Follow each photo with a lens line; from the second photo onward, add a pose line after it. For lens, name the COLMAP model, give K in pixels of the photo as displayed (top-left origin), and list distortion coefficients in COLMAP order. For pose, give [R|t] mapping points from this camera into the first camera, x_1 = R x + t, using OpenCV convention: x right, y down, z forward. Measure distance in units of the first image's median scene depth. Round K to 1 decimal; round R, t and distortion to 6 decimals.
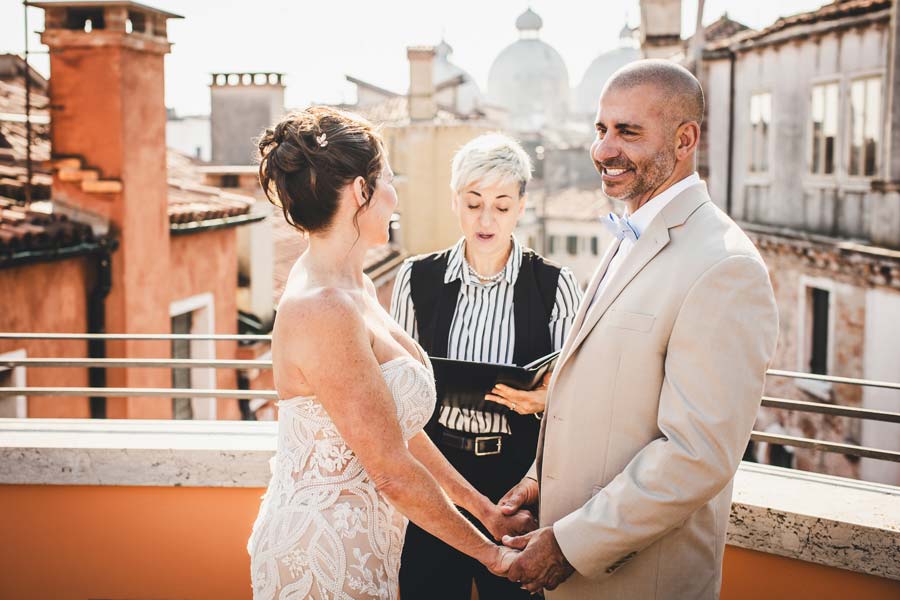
lens RADIAL K [[1364.4, 0, 444.8], [0, 1364.4, 285.2], [0, 0, 1]] dist [0.034381, 0.025093]
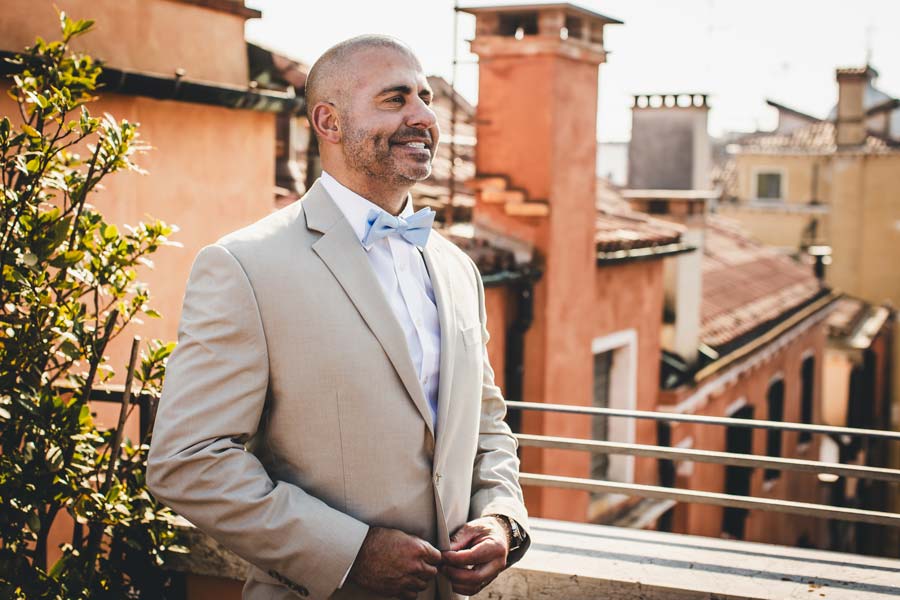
lens RADIAL K [[1319.4, 0, 426.4], [0, 1319.4, 300.2], [0, 0, 1]] dist [-0.008165, 0.033847]
pose [[0.953100, 0.042998, -0.299587, -0.046293], [-0.044990, 0.998987, 0.000251, -0.008648], [0.299294, 0.013239, 0.954069, 0.137100]]
